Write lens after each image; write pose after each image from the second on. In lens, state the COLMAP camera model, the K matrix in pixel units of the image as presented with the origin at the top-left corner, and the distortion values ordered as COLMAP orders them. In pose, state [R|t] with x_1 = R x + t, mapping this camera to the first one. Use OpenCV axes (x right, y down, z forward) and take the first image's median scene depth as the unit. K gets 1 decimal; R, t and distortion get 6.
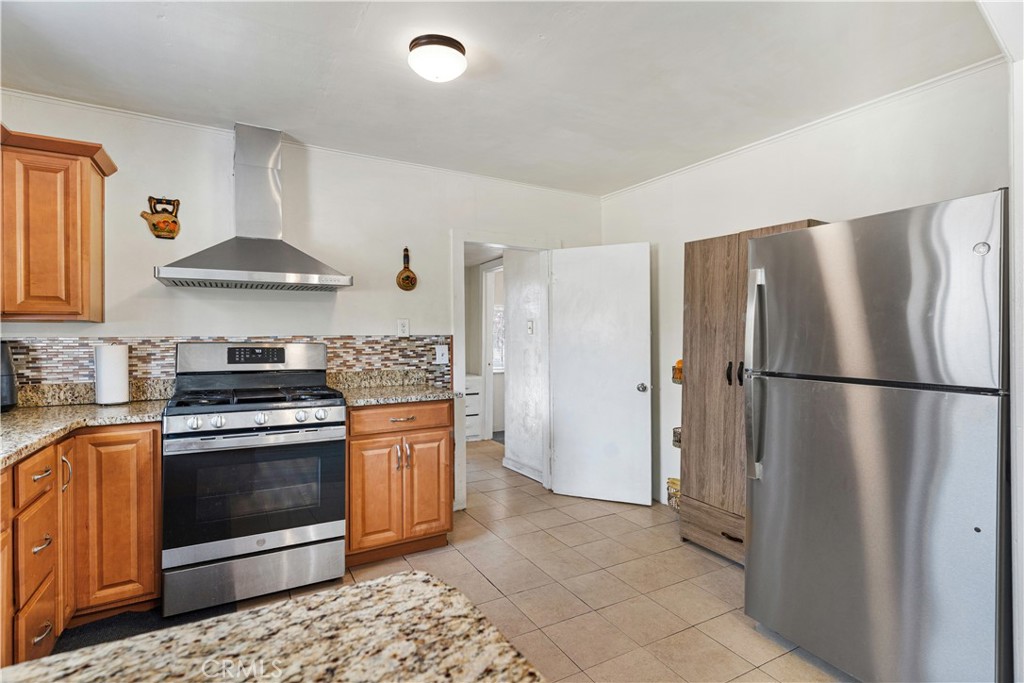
lens RADIAL K [[496.1, 0, 511.4], [0, 496.1, 338.0], [0, 0, 1]] dist [0.001733, 0.000332]
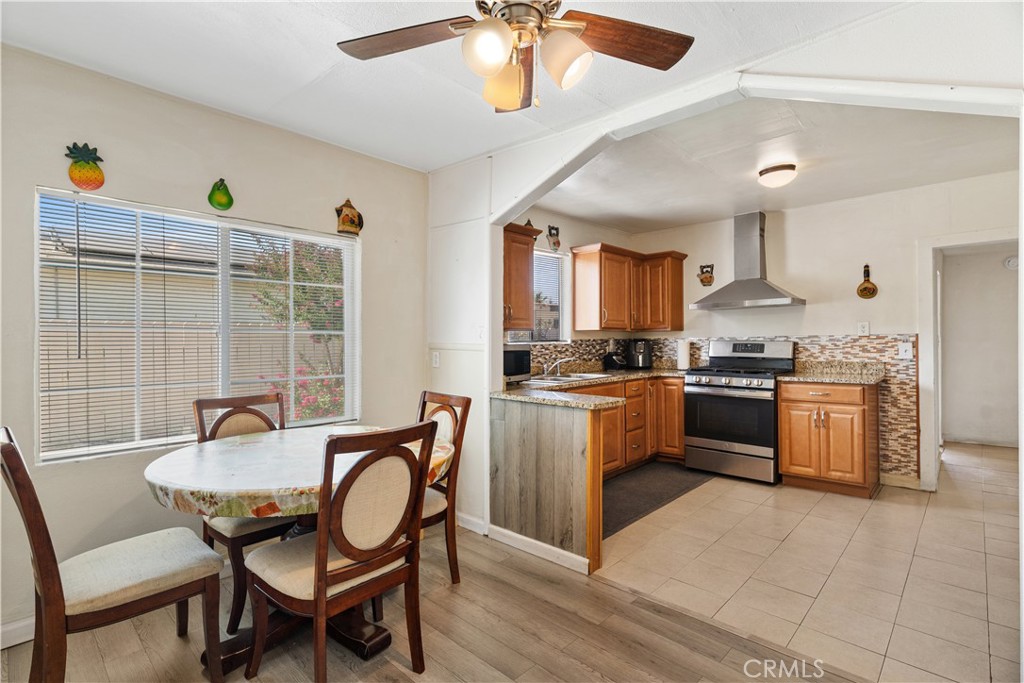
lens RADIAL K [[496.1, 0, 513.0], [0, 496.1, 337.9], [0, 0, 1]] dist [0.001733, 0.000332]
pose [[0.296587, -0.002210, -0.955003, 0.887892], [0.011905, 0.999928, 0.001383, -0.011632], [0.954932, -0.011779, 0.296592, -0.276737]]
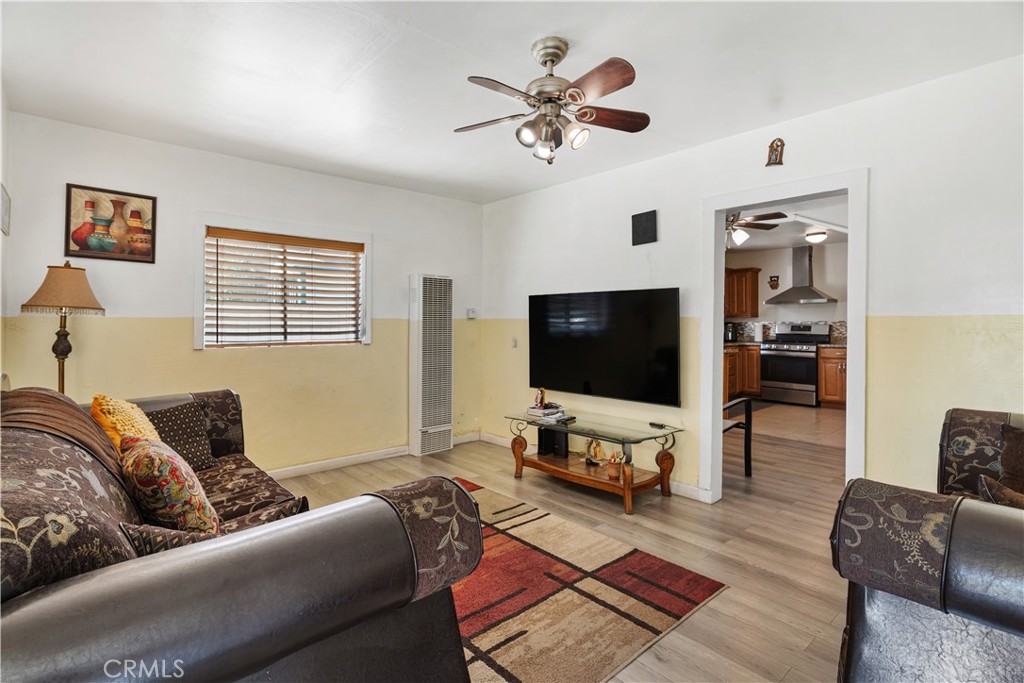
lens RADIAL K [[496.1, 0, 517.8], [0, 496.1, 320.1], [0, 0, 1]] dist [0.001733, 0.000332]
pose [[0.219237, -0.003246, -0.975666, 1.884881], [0.002402, 0.999993, -0.002787, -0.007062], [0.975669, -0.001733, 0.219243, -1.175266]]
